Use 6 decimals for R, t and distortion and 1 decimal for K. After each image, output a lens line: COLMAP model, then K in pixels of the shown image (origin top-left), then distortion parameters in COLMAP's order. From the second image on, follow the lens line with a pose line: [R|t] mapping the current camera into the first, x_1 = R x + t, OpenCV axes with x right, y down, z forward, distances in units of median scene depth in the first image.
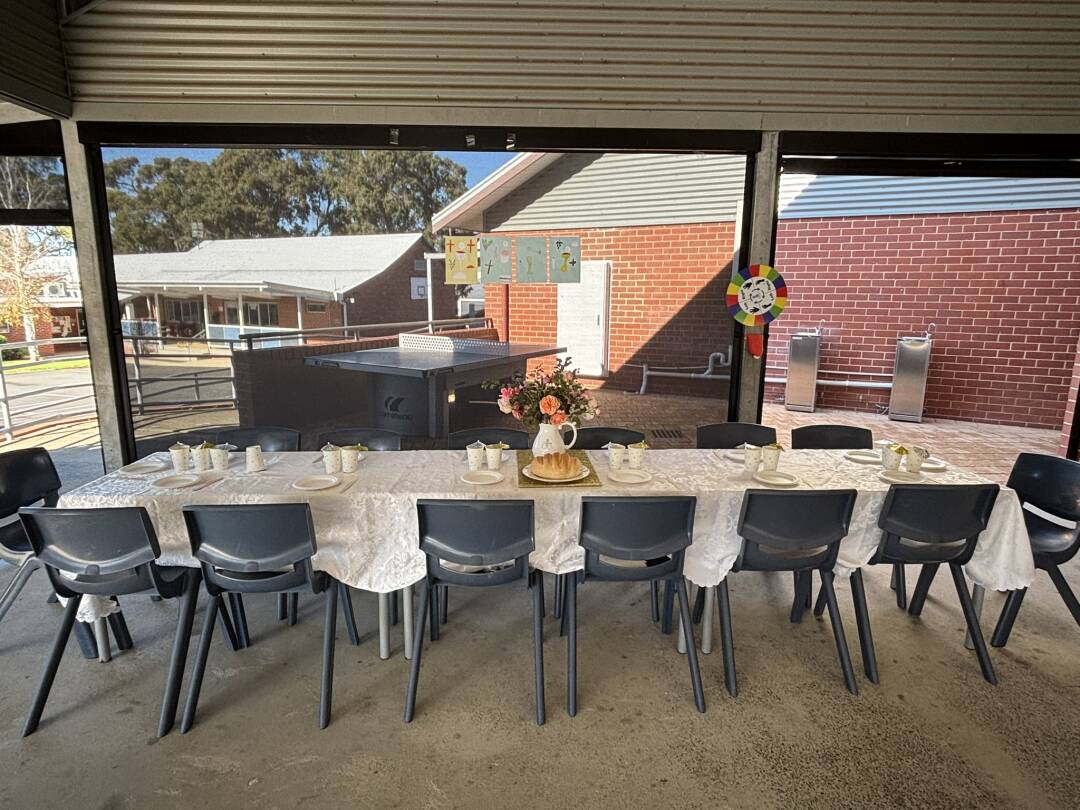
lens RADIAL K [[600.0, 0, 537.5], [0, 600.0, 404.9], [0, 0, 1]] dist [-0.002790, -0.003927]
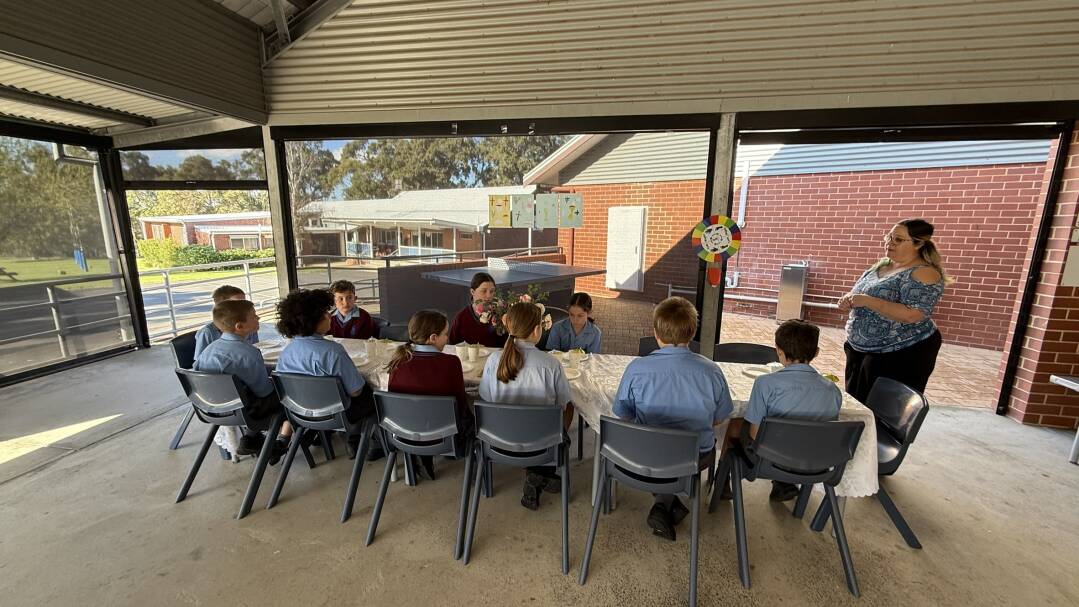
lens RADIAL K [[424.5, 0, 541.4], [0, 424.5, 303.8], [0, 0, 1]] dist [-0.000572, -0.000023]
pose [[0.978227, 0.044666, -0.202675, 0.149251], [-0.044961, 0.998984, 0.003154, -0.021217], [0.202610, 0.006027, 0.979241, 0.015743]]
